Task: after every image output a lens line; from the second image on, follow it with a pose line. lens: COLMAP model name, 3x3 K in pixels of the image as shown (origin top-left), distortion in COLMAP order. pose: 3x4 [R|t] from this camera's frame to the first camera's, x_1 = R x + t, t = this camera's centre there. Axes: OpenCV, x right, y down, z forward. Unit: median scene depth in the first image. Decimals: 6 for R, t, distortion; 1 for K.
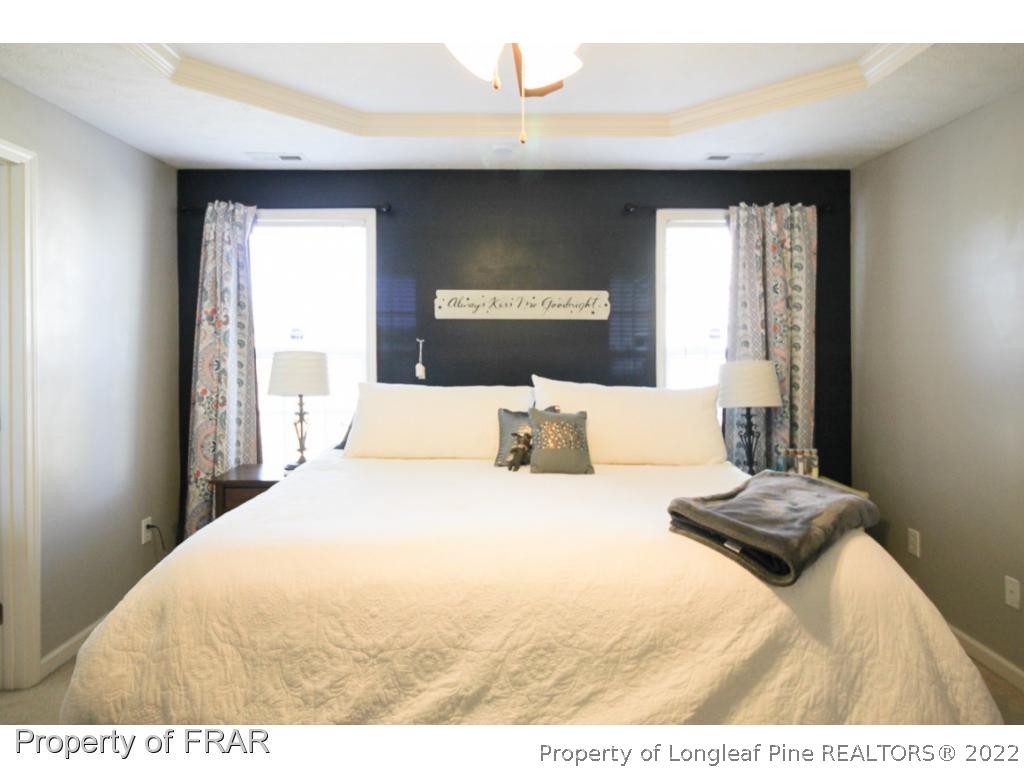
lens RADIAL K [[620.5, 0, 512.5], [0, 620.5, 361.8], [0, 0, 1]] dist [-0.003171, -0.000262]
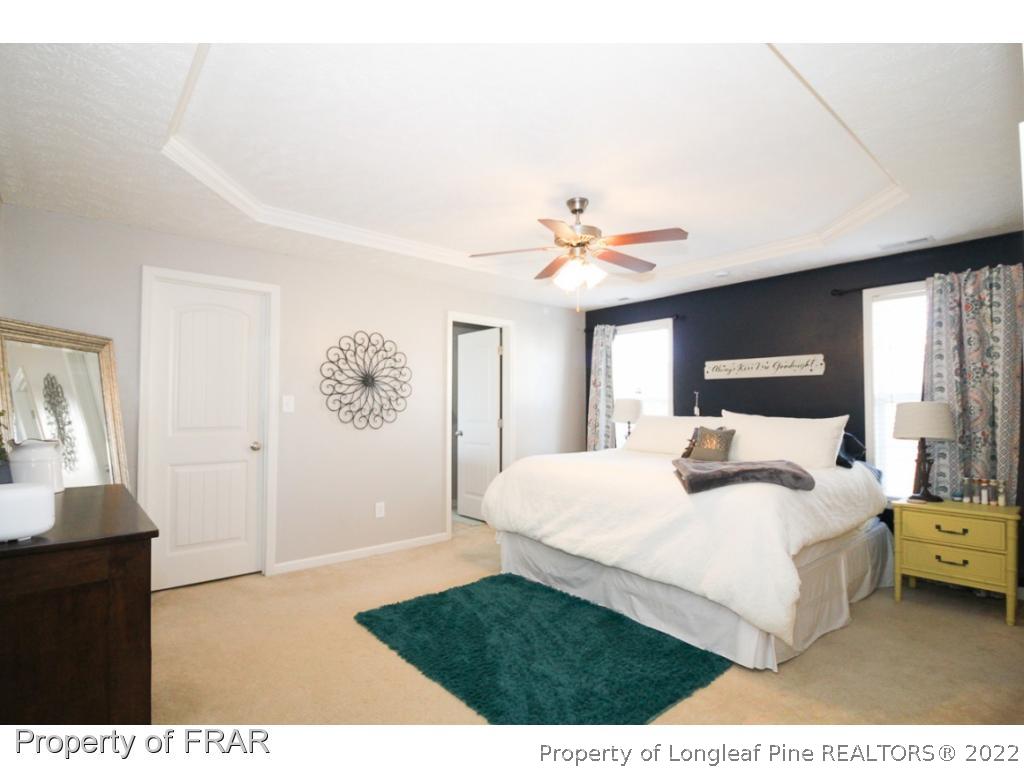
lens RADIAL K [[511.3, 0, 516.5], [0, 511.3, 411.2], [0, 0, 1]] dist [-0.000313, -0.000075]
pose [[0.658828, 0.005384, -0.752274, 0.584703], [-0.022776, 0.999659, -0.012792, 0.045748], [0.751949, 0.025562, 0.658726, -0.277699]]
